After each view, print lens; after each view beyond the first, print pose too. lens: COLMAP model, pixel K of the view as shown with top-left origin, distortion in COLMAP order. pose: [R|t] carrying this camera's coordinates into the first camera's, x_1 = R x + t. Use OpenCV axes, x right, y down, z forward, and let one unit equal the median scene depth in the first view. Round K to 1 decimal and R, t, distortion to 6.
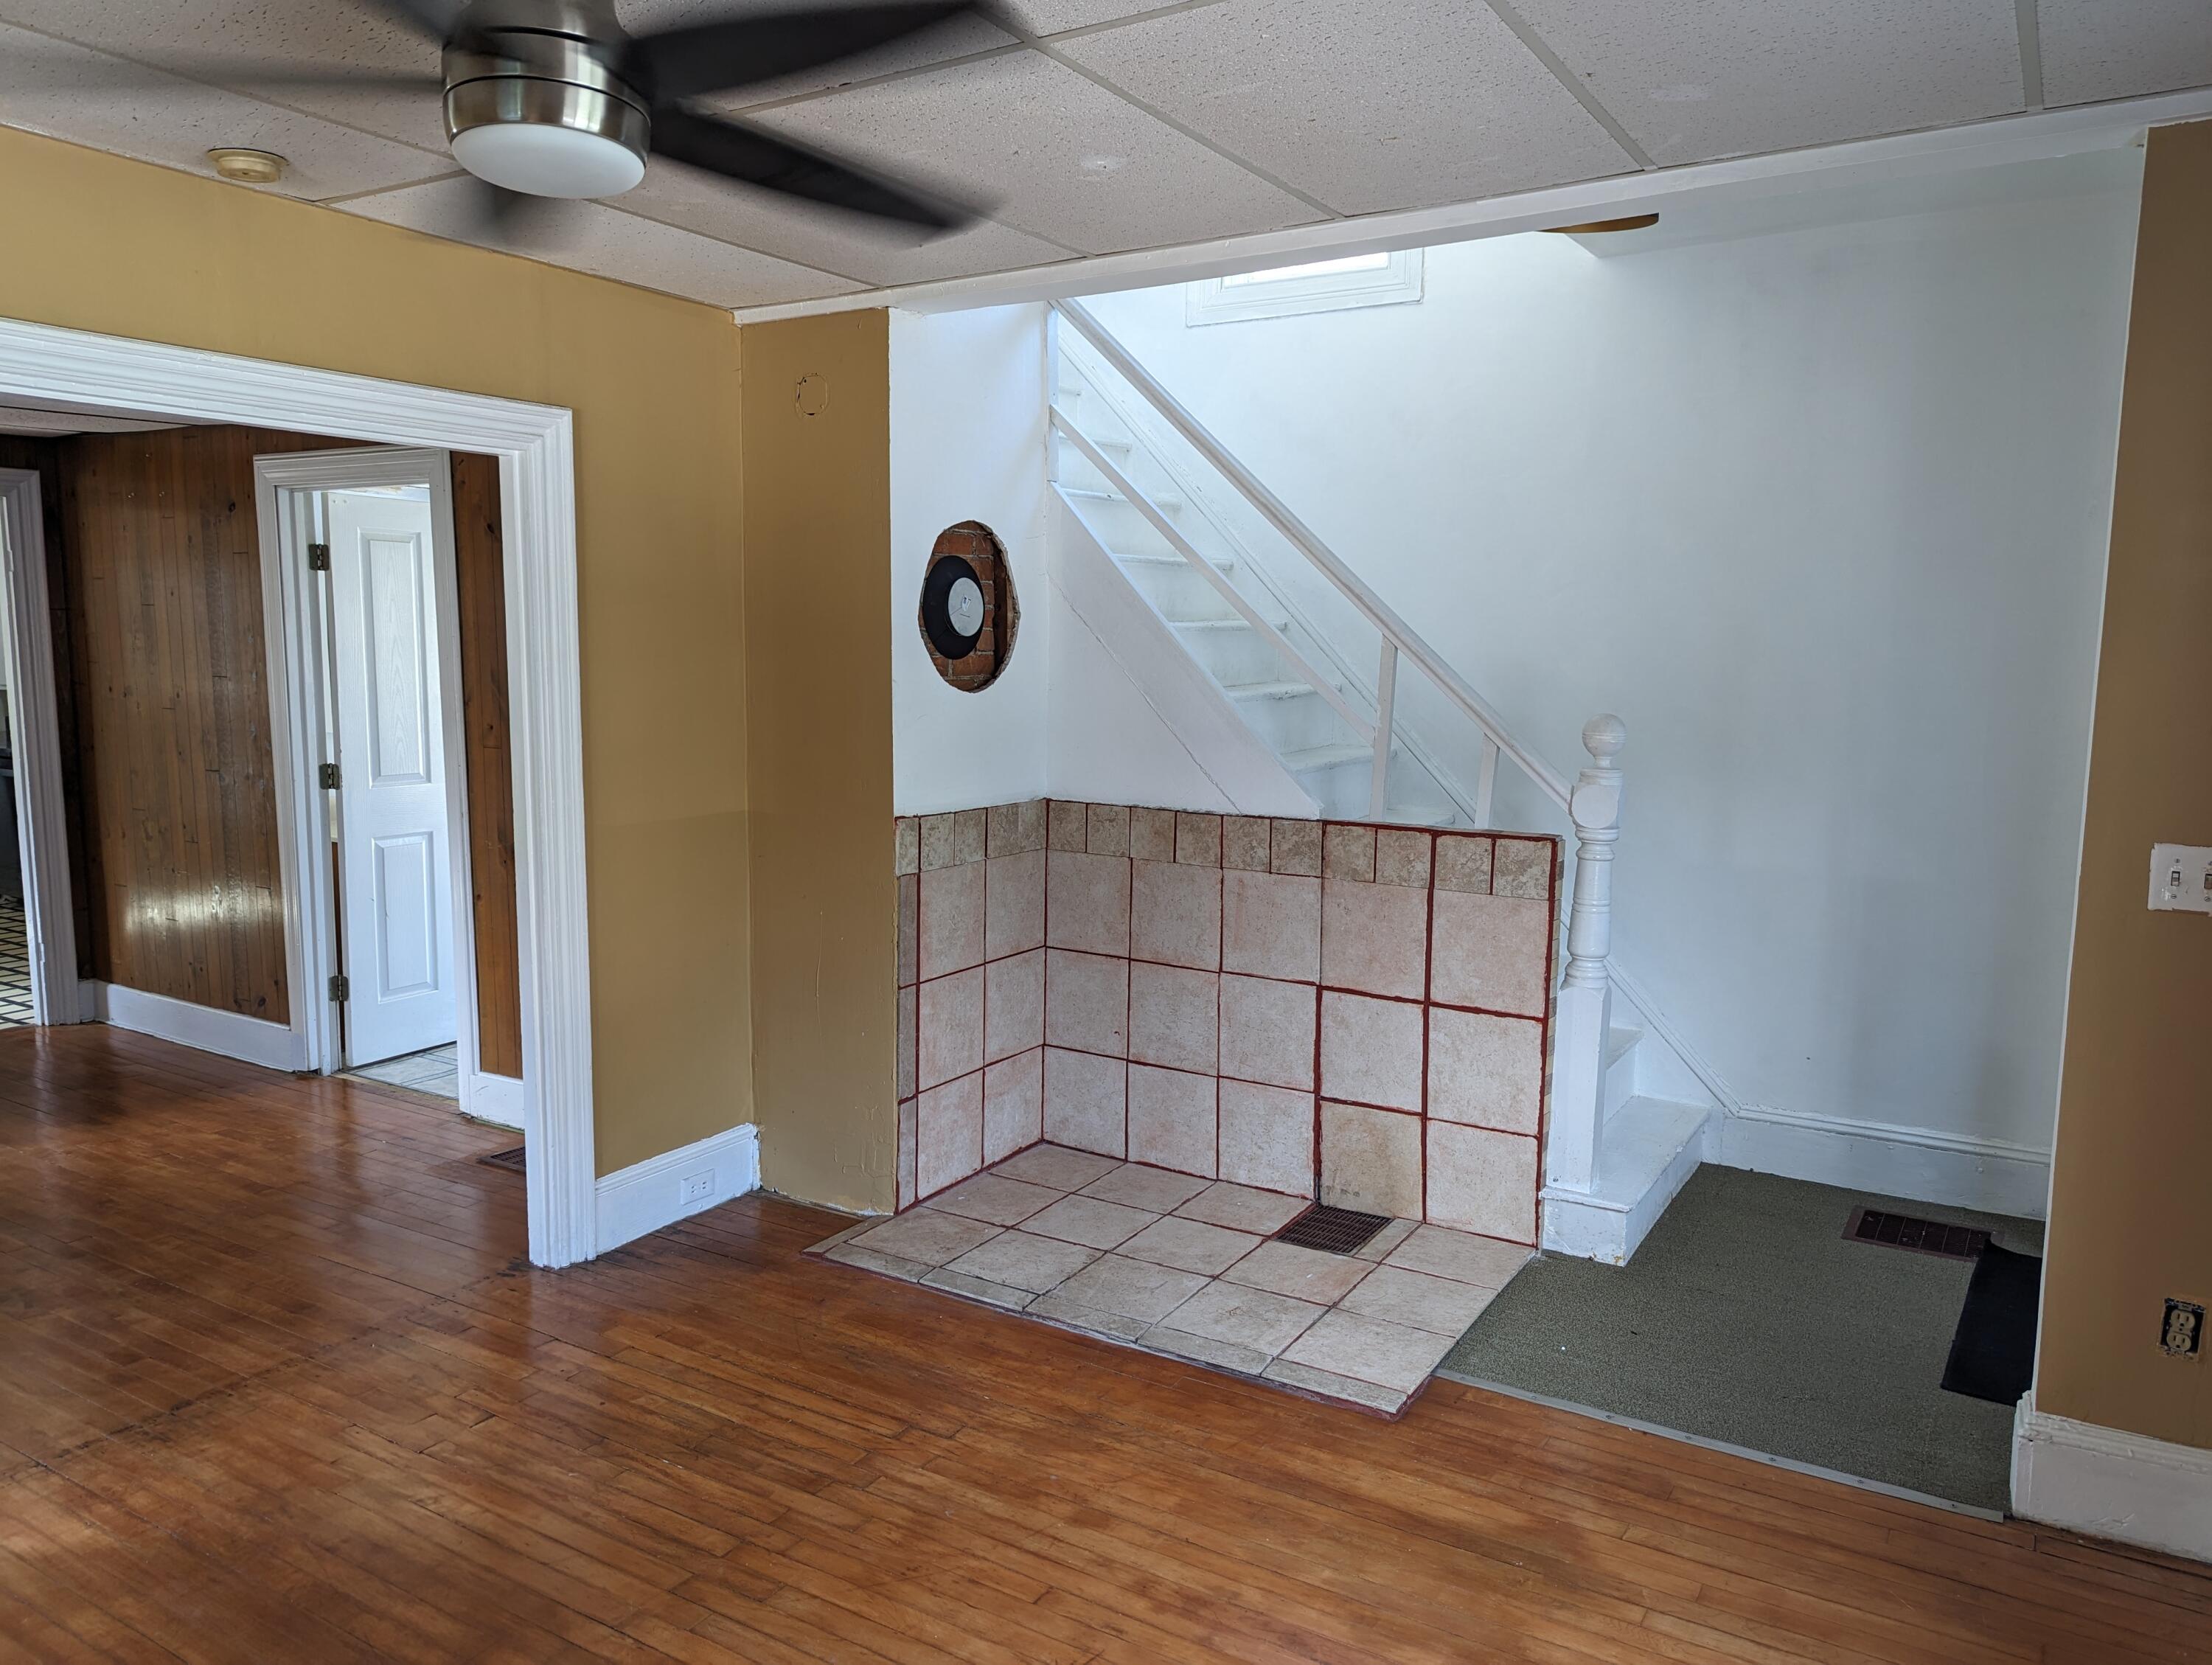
lens RADIAL K [[1564.3, 0, 1099.5], [0, 1564.3, 826.0], [0, 0, 1]] dist [0.070510, -0.077148]
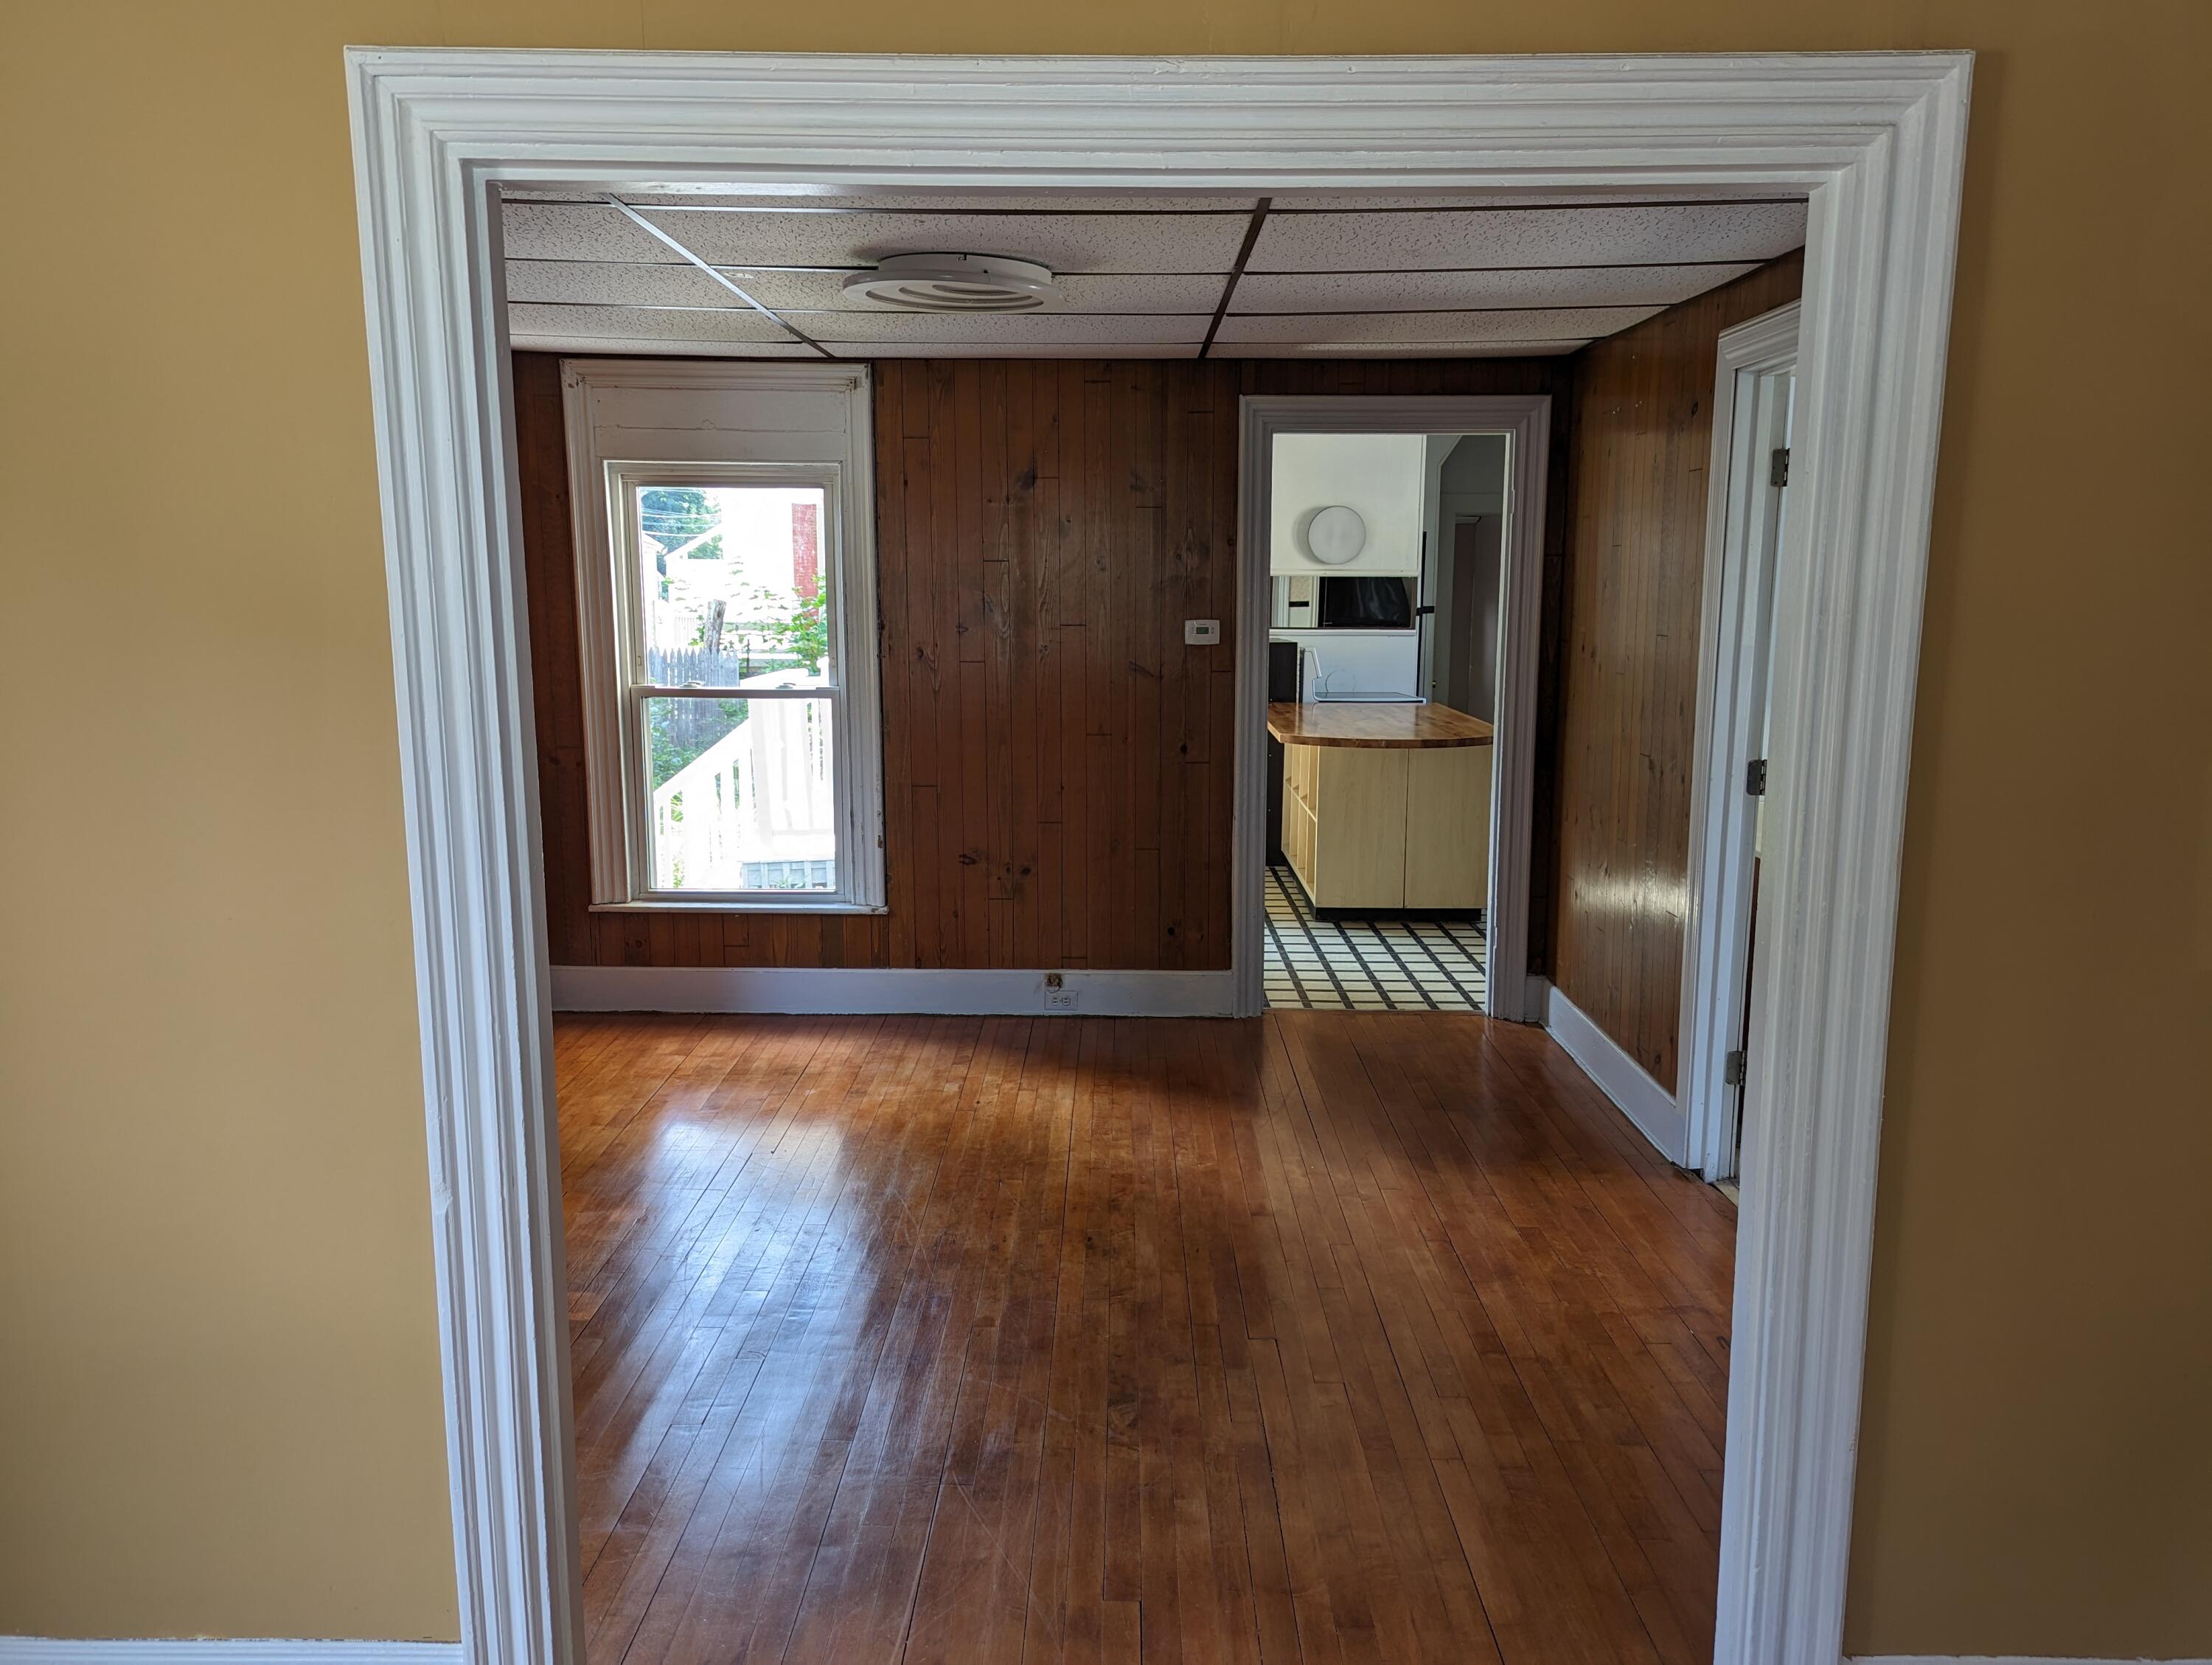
lens RADIAL K [[1550.1, 0, 1106.0], [0, 1550.1, 832.5], [0, 0, 1]] dist [0.071420, -0.078342]
pose [[0.515802, 0.128454, -0.847023, -0.036229], [-0.101653, 0.990887, 0.088369, -0.038846], [0.850655, 0.040521, 0.524160, 0.371765]]
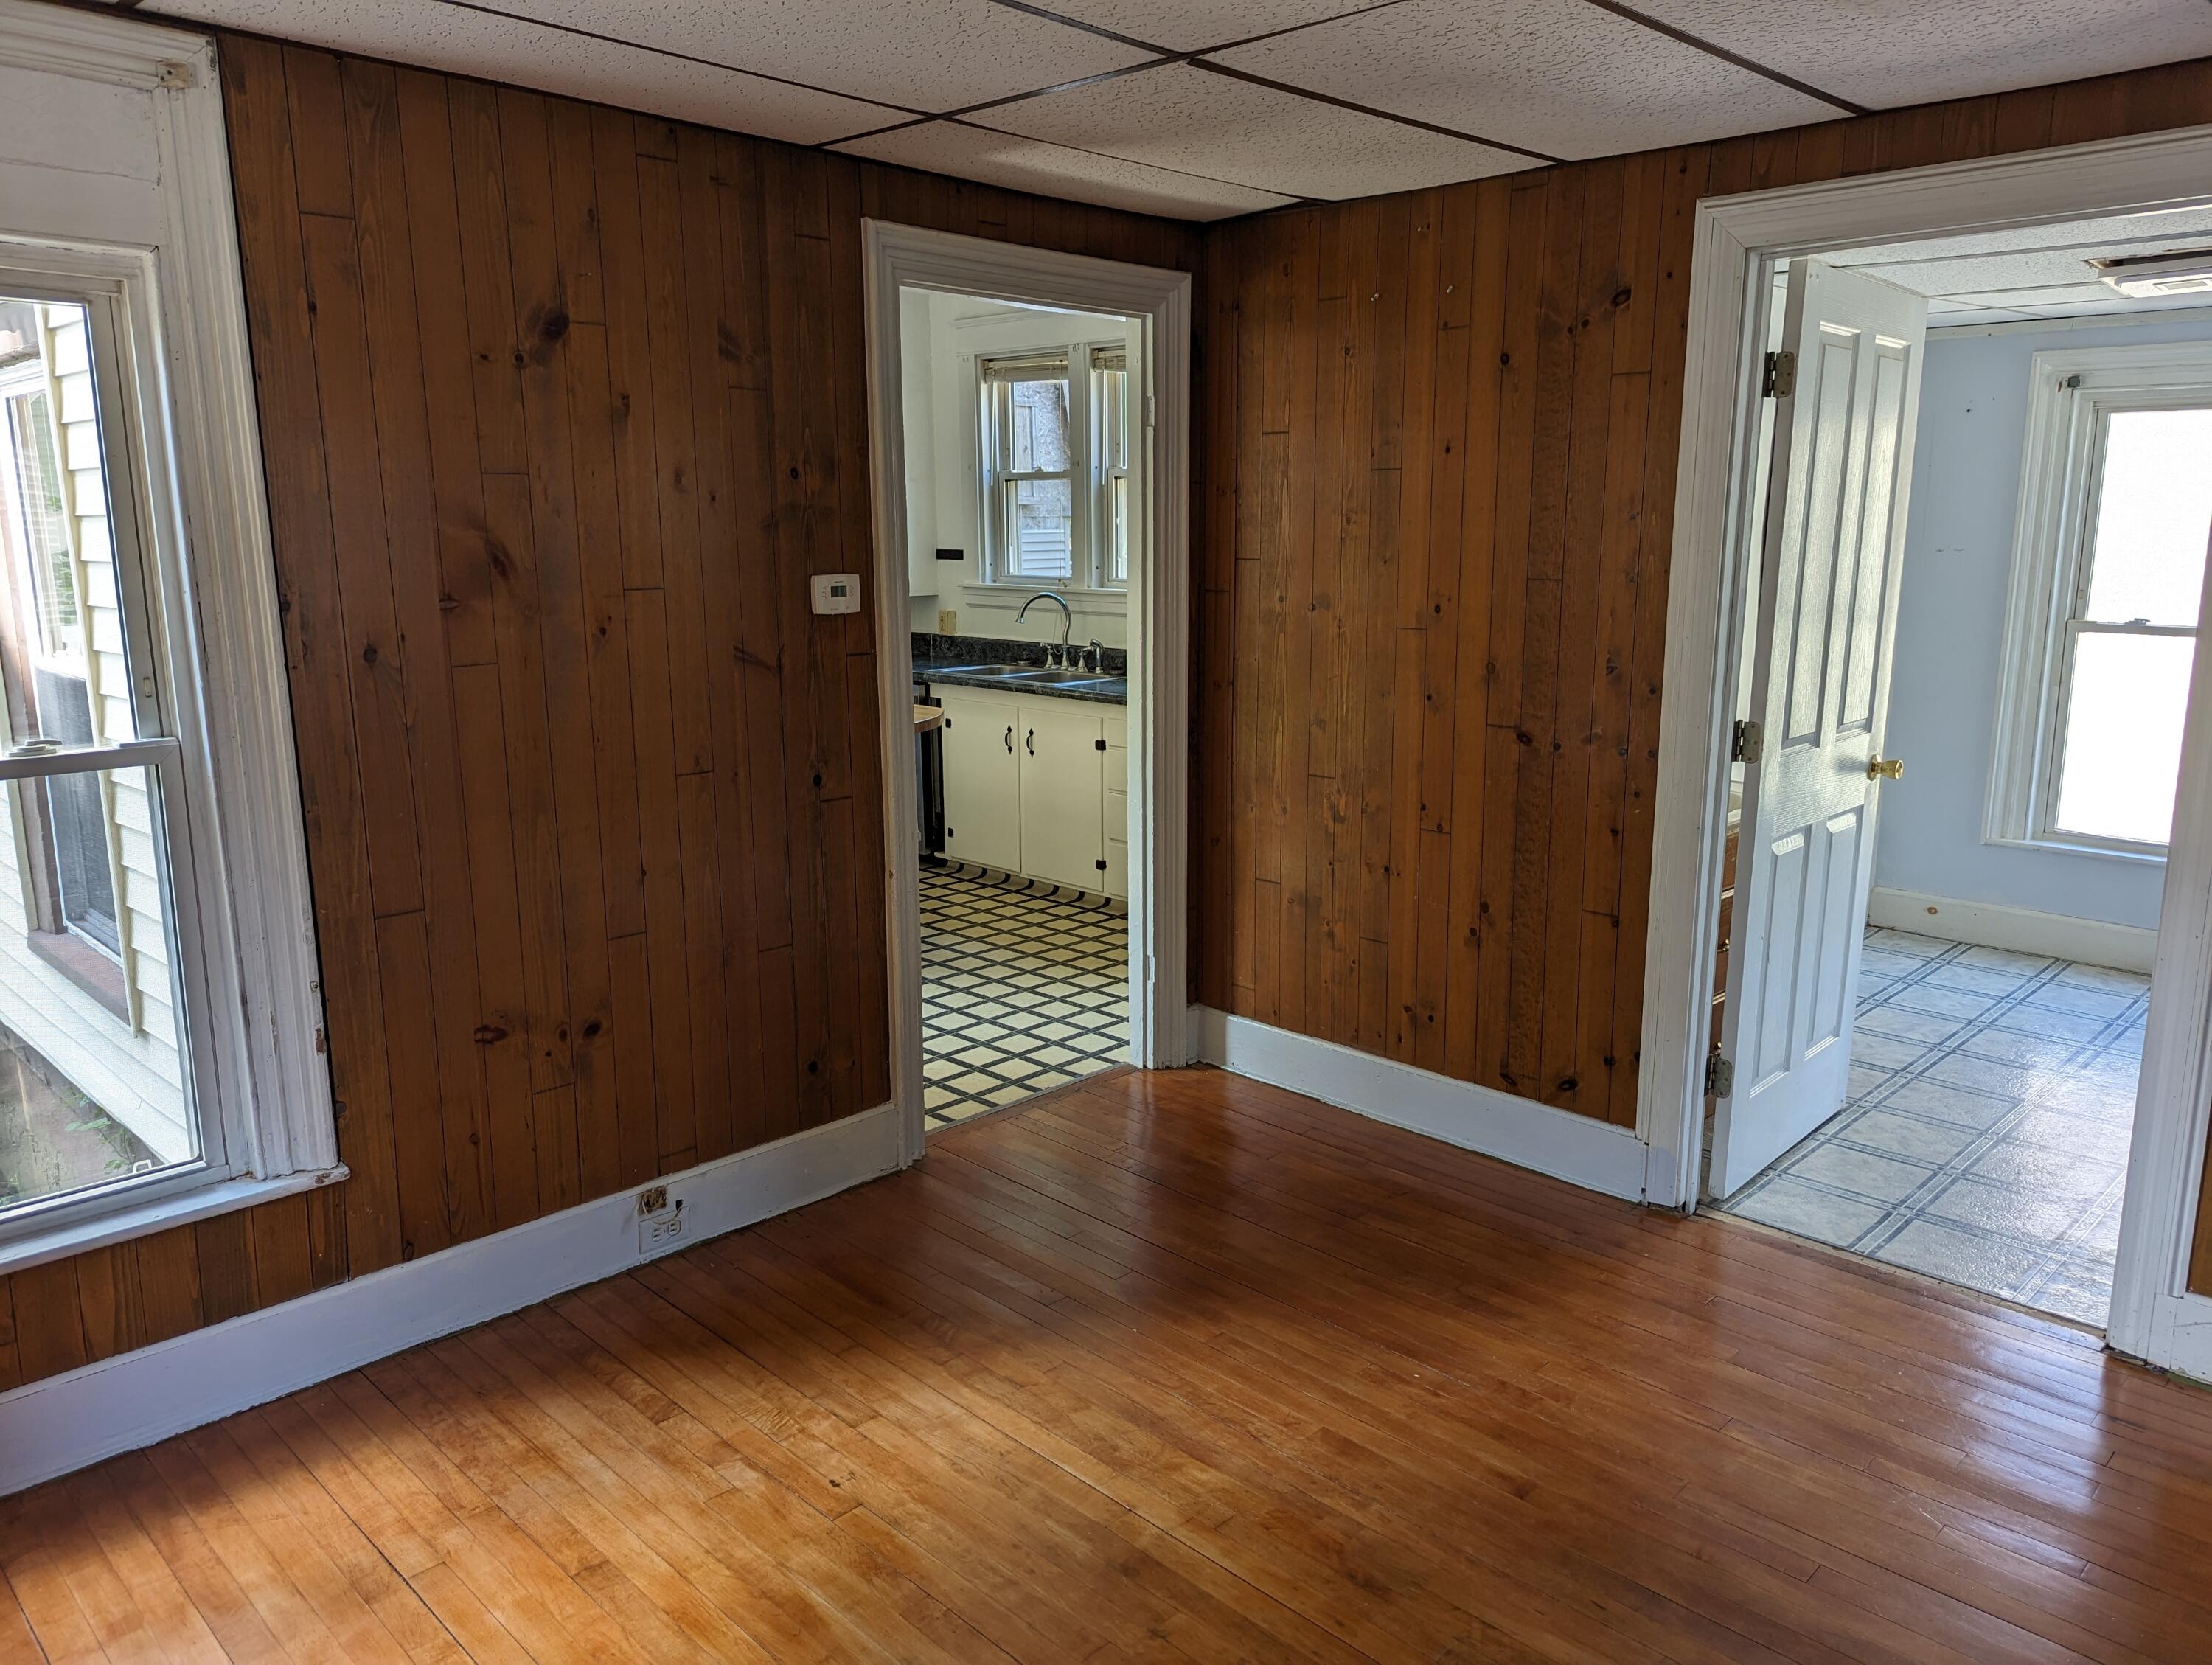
lens RADIAL K [[1564.3, 0, 1099.5], [0, 1564.3, 826.0], [0, 0, 1]] dist [0.070510, -0.077148]
pose [[0.975374, 0.031169, -0.218344, -0.584301], [-0.015570, 0.997225, 0.072804, -0.038799], [0.220007, -0.067612, 0.973152, 0.341579]]
